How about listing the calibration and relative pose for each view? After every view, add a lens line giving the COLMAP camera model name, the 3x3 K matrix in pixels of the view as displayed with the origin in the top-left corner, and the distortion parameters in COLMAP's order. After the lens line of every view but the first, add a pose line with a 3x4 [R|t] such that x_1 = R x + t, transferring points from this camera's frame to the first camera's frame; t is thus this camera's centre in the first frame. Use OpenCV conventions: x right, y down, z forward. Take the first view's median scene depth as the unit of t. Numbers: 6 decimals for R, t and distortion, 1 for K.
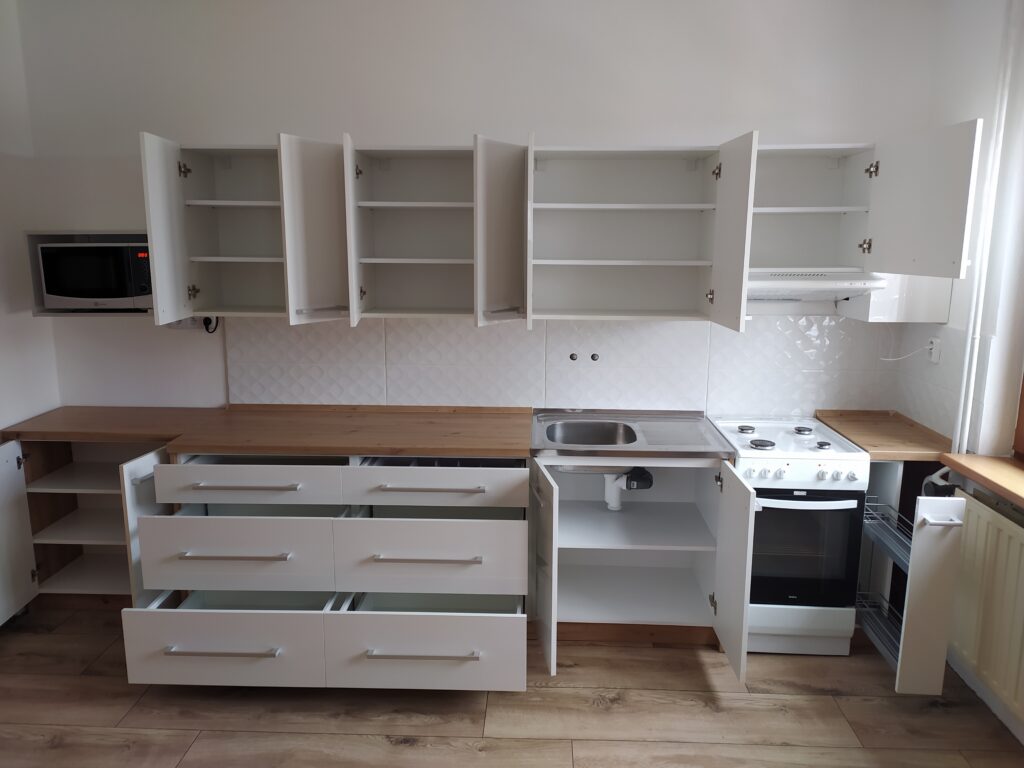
lens RADIAL K [[768.9, 0, 512.0], [0, 768.9, 384.0], [0, 0, 1]] dist [0.039937, -0.005117]
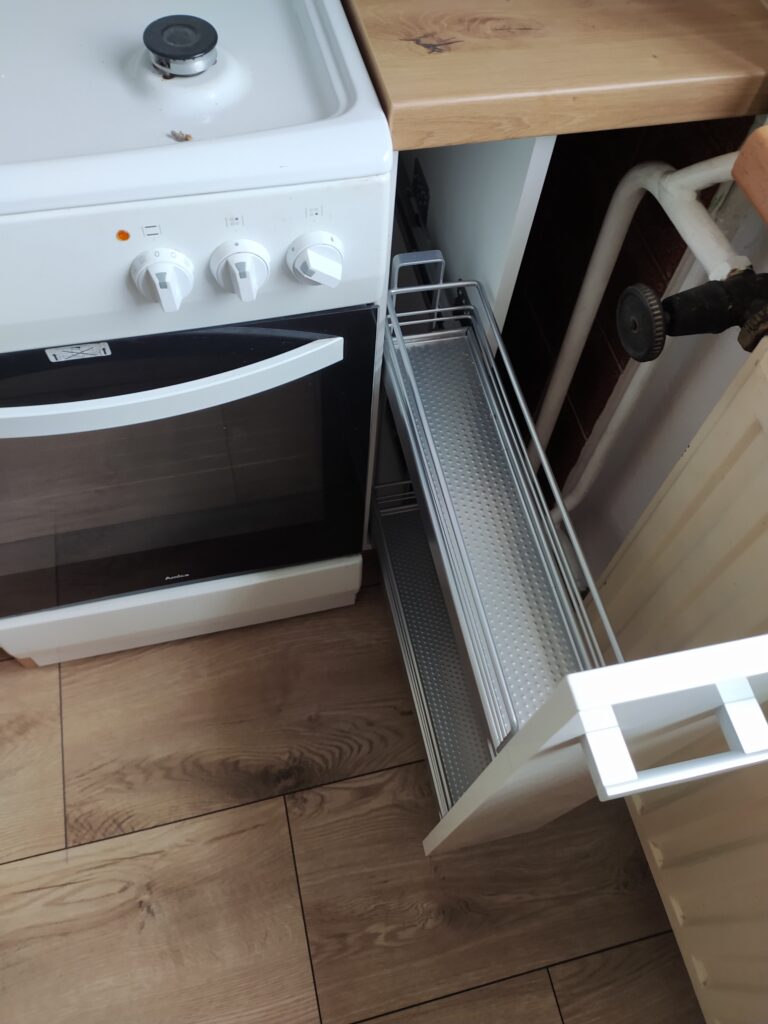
lens RADIAL K [[768.9, 0, 384.0], [0, 768.9, 512.0], [0, 0, 1]] dist [0.039937, -0.005117]
pose [[0.959957, -0.209282, 0.186236, 0.435977], [-0.000994, 0.662229, 0.749300, 0.016456], [-0.280146, -0.719481, 0.635504, 0.881251]]
